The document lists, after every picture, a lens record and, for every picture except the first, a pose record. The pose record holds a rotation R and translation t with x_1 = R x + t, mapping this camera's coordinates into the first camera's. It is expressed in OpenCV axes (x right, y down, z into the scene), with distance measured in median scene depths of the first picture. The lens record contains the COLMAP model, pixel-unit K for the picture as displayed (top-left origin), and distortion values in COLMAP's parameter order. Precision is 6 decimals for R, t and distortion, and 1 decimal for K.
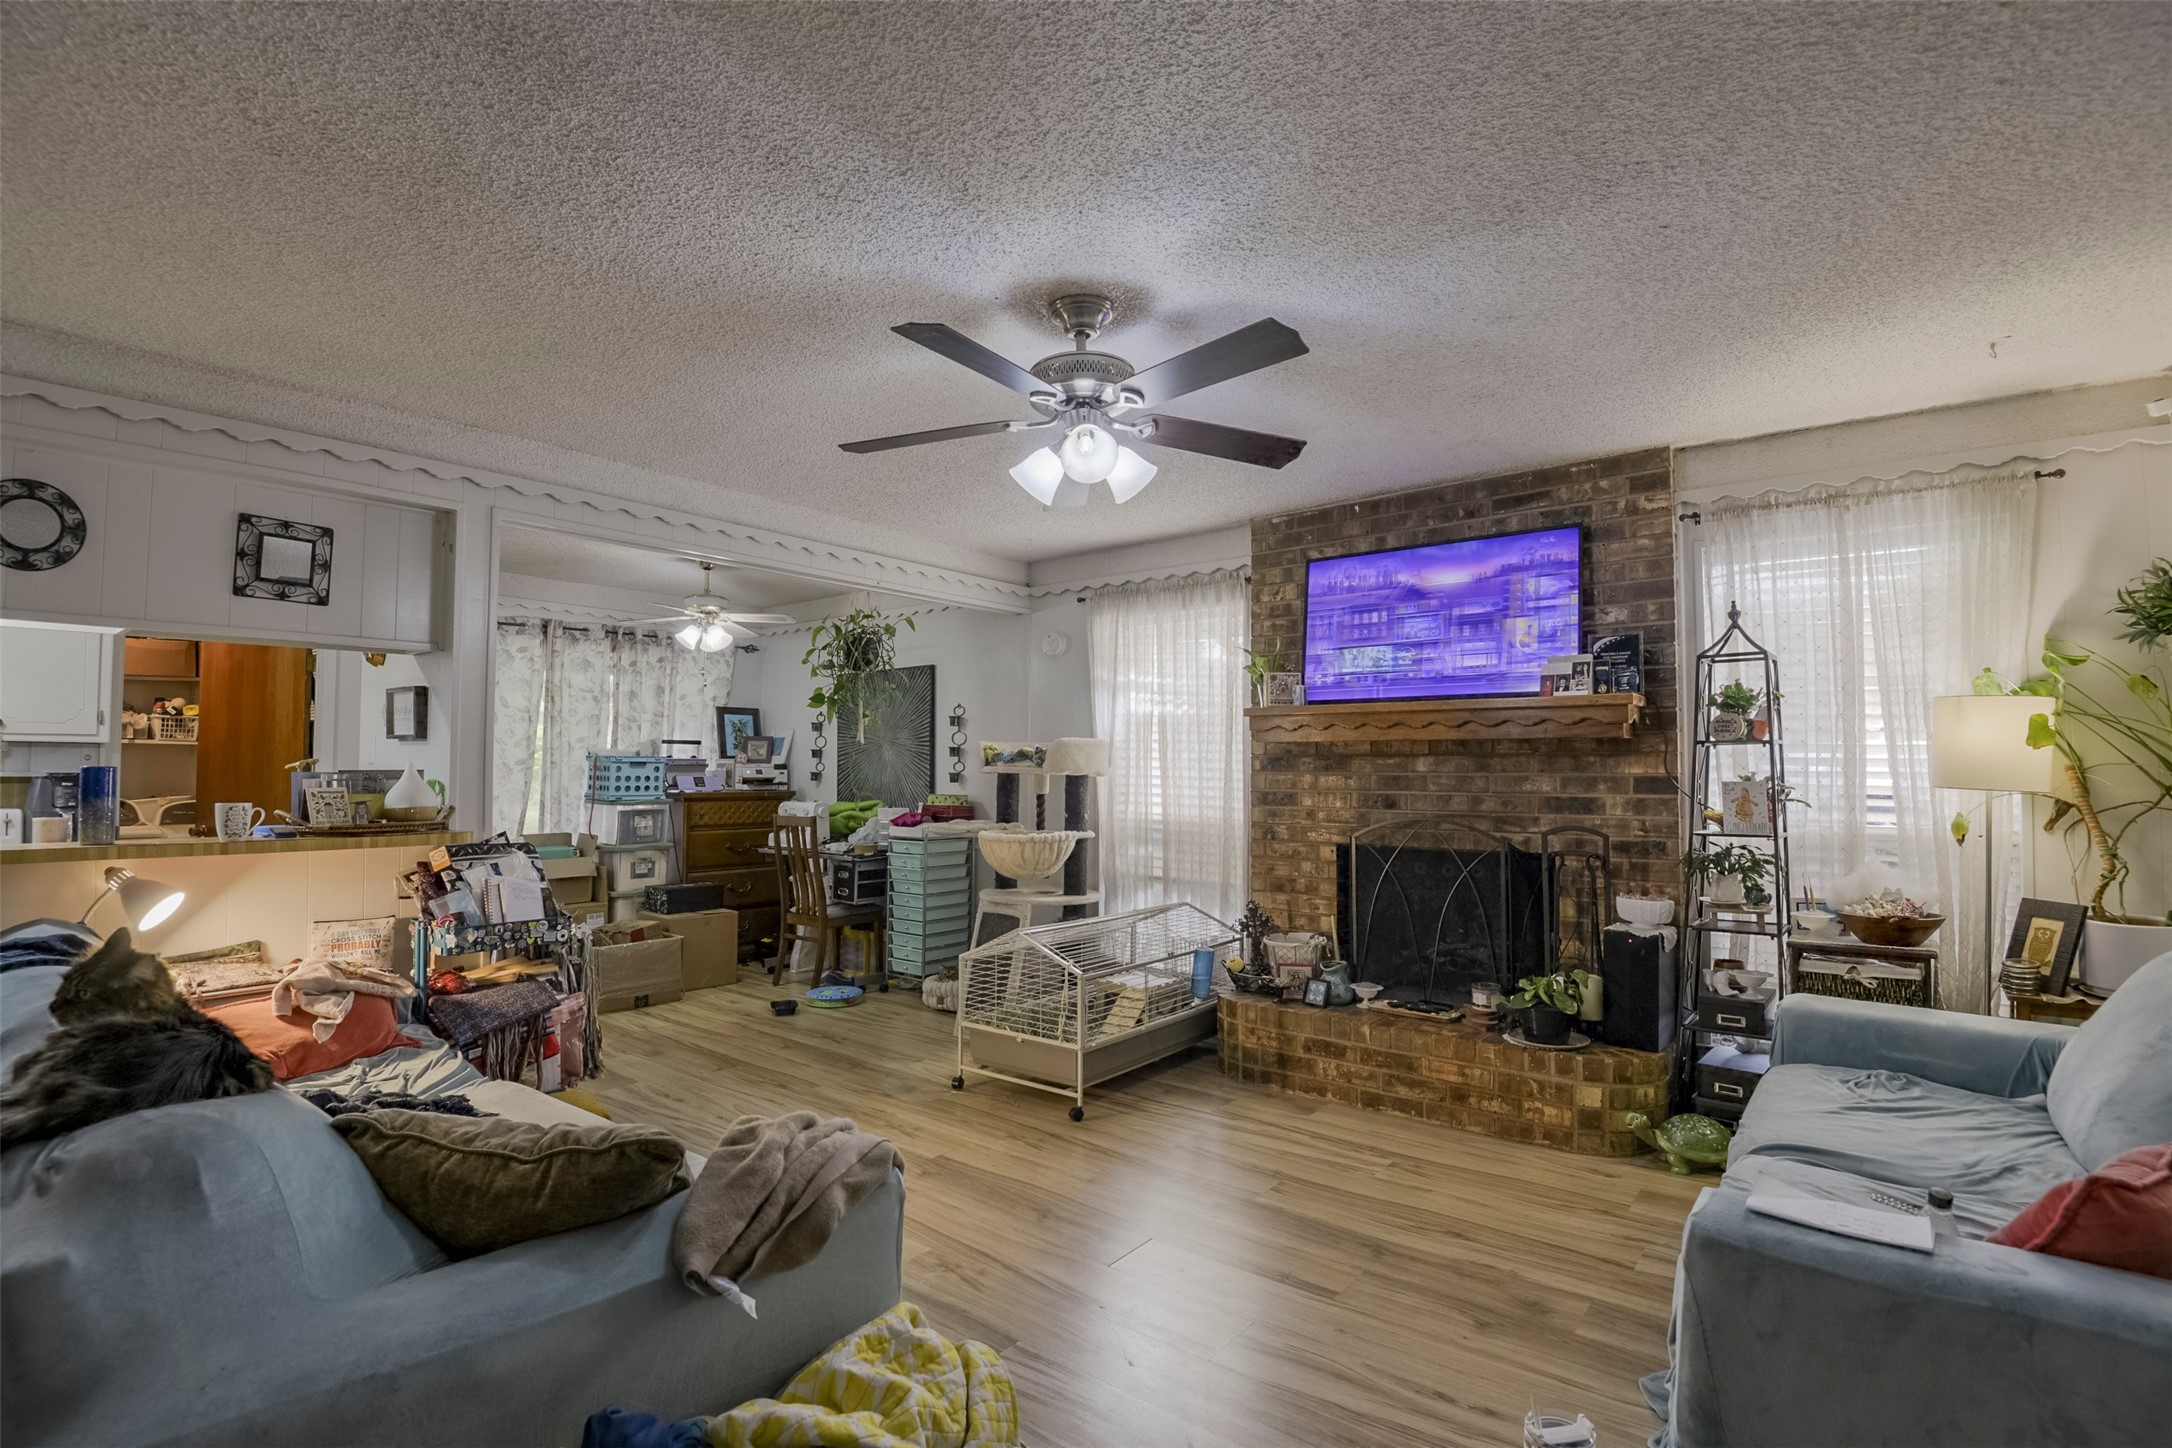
lens RADIAL K [[1019.3, 0, 1084.5], [0, 1019.3, 726.6], [0, 0, 1]] dist [-0.002844, -0.000223]
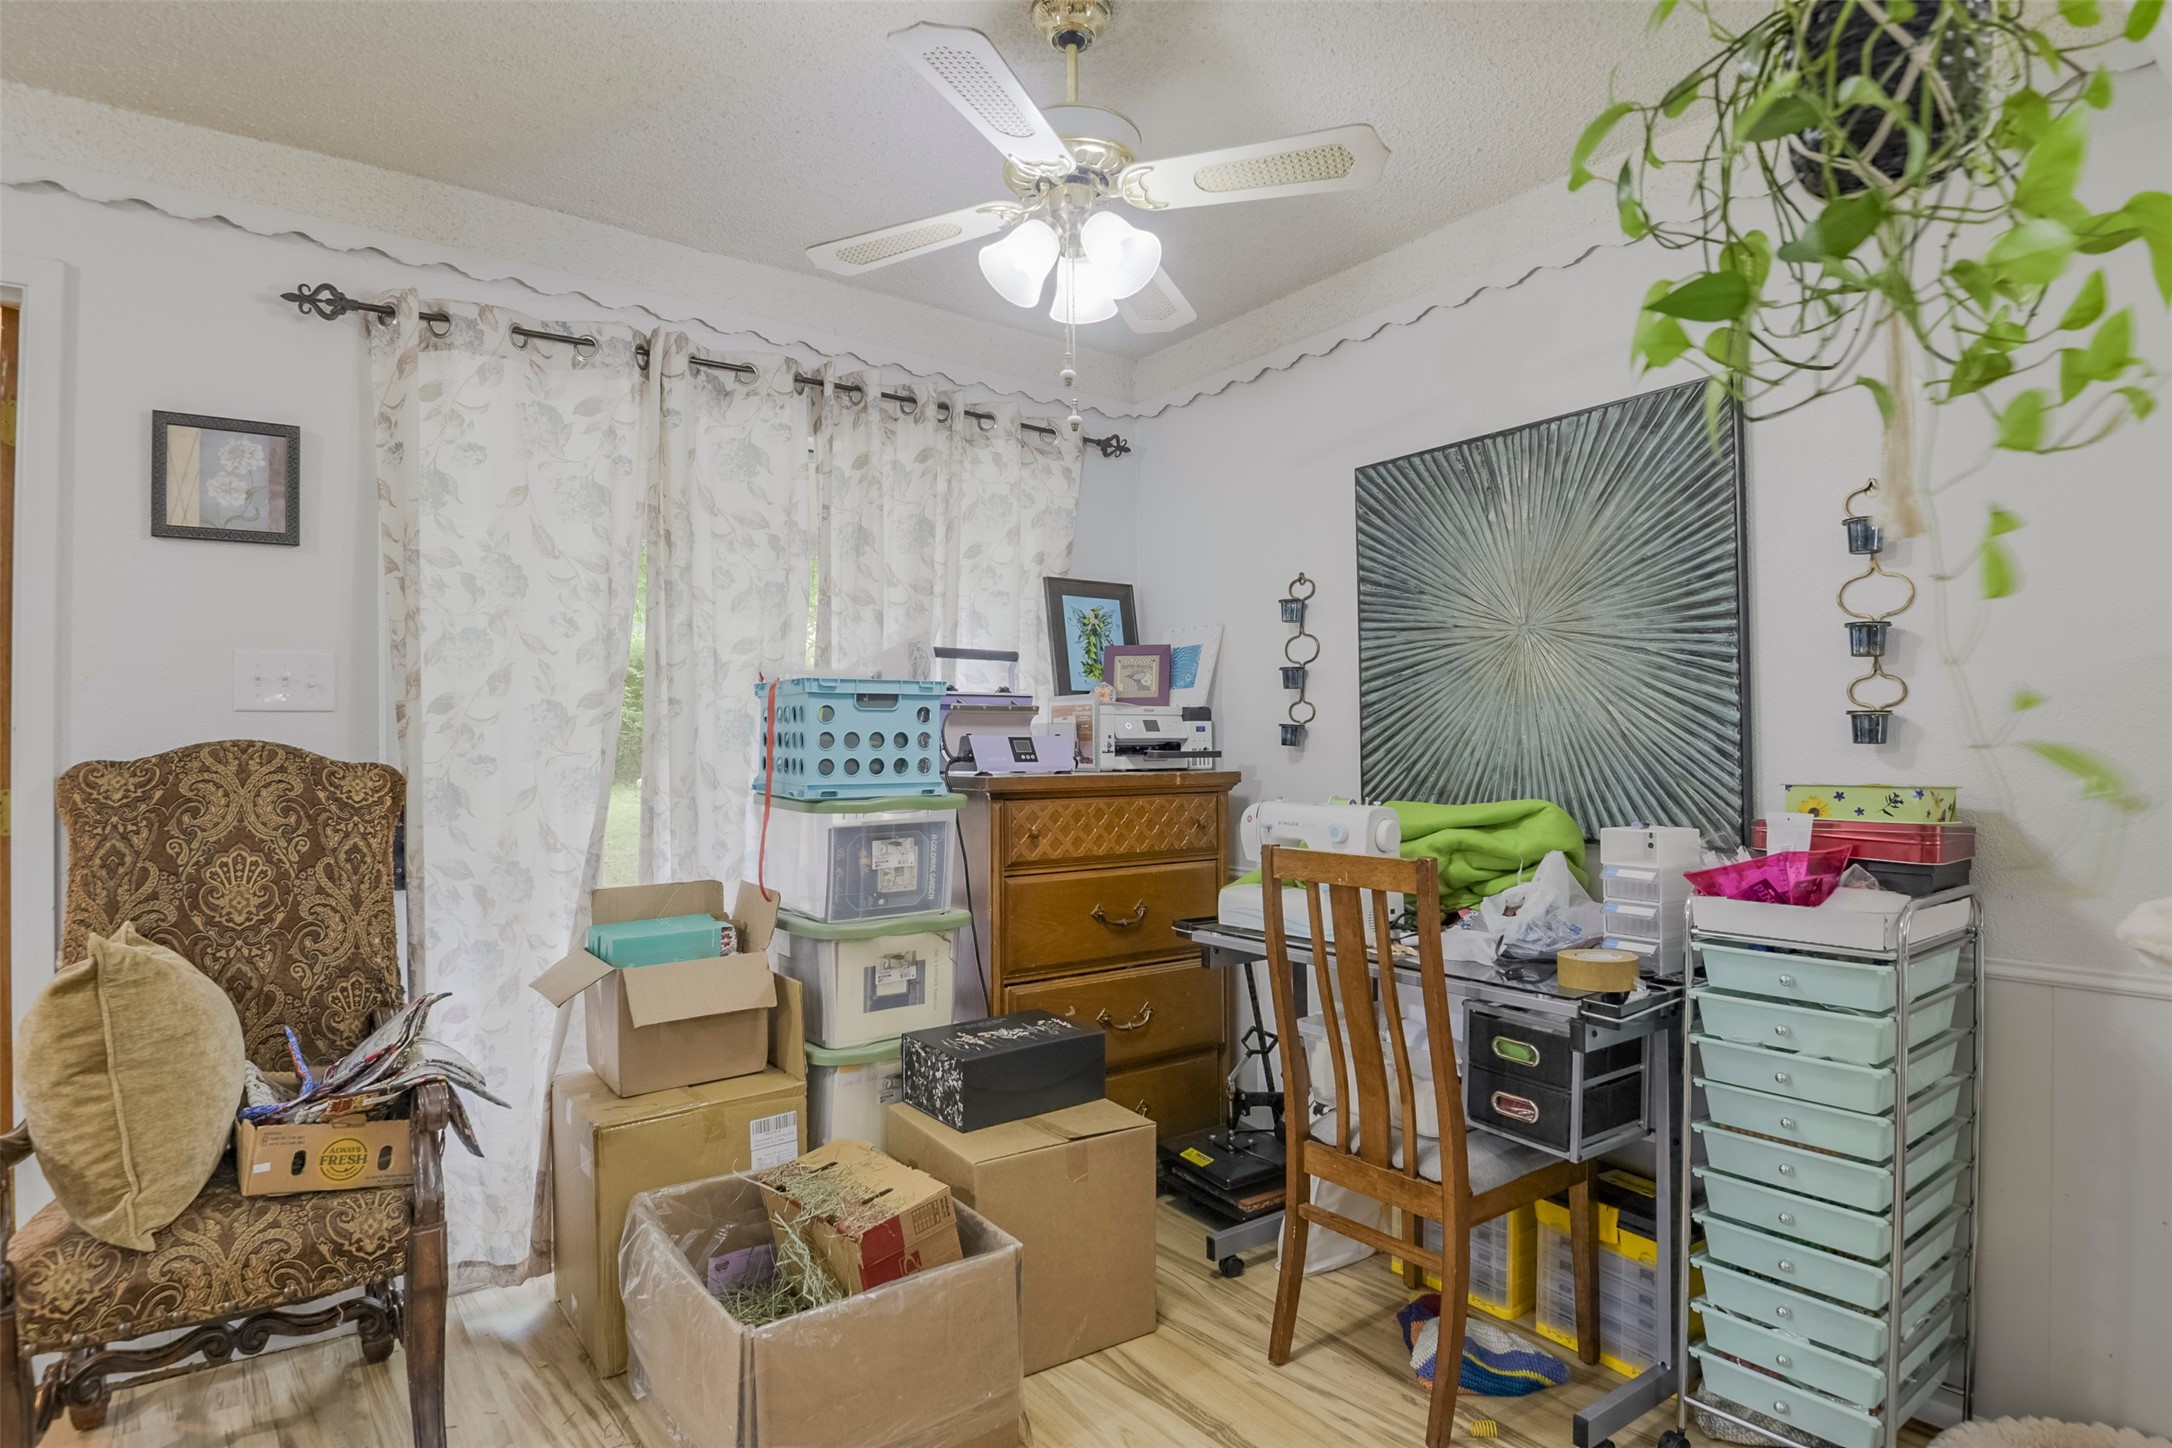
lens RADIAL K [[1171.9, 0, 1087.8], [0, 1171.9, 731.8], [0, 0, 1]] dist [0.030396, 0.000205]
pose [[0.970386, -0.009874, -0.241357, -0.250774], [0.017699, 0.999385, 0.030272, 0.035107], [0.240910, -0.033647, 0.969964, 0.580902]]
